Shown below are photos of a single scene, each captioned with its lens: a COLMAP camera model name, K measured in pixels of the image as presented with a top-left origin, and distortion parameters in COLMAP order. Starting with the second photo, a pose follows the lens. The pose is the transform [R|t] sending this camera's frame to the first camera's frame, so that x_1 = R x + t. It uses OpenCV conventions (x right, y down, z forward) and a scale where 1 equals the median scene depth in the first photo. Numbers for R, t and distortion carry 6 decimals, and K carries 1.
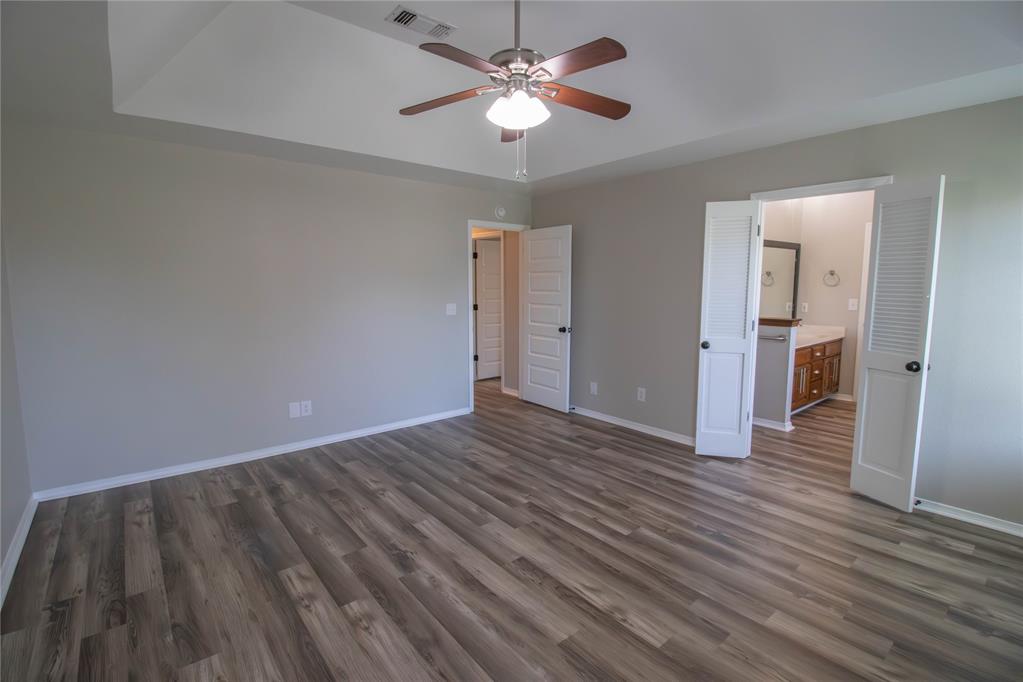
lens RADIAL K [[473.1, 0, 513.2], [0, 473.1, 332.3], [0, 0, 1]] dist [-0.000927, -0.014231]
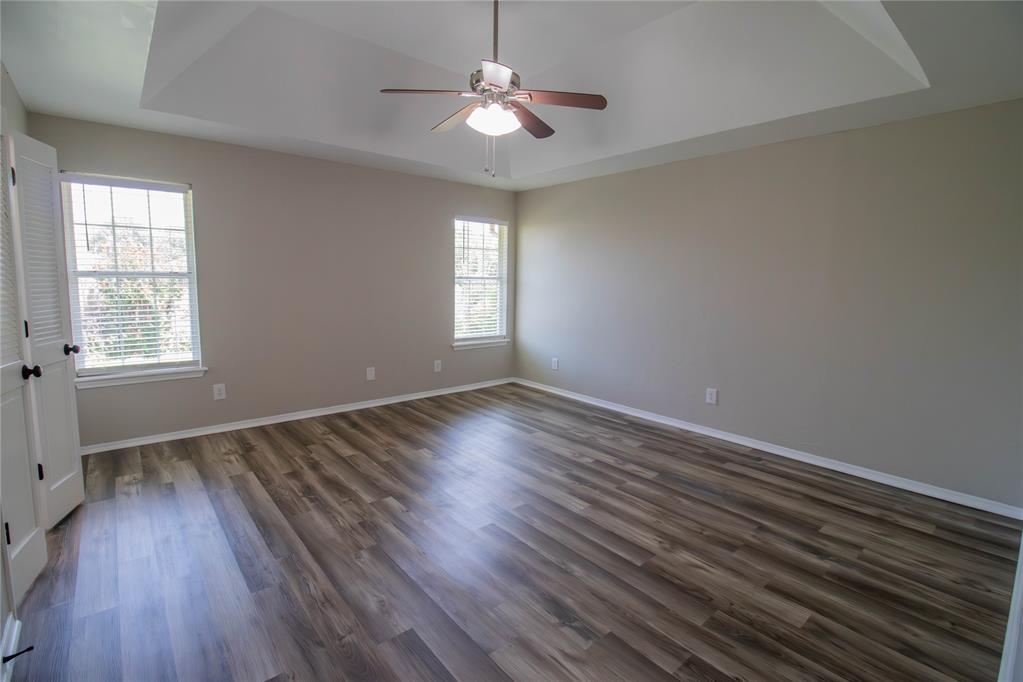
lens RADIAL K [[473.1, 0, 513.2], [0, 473.1, 332.3], [0, 0, 1]] dist [-0.000927, -0.014231]
pose [[-0.999816, -0.013703, -0.013391, -0.026277], [-0.016270, 0.976315, 0.215742, -0.193203], [0.010118, 0.215920, -0.976359, 2.090968]]
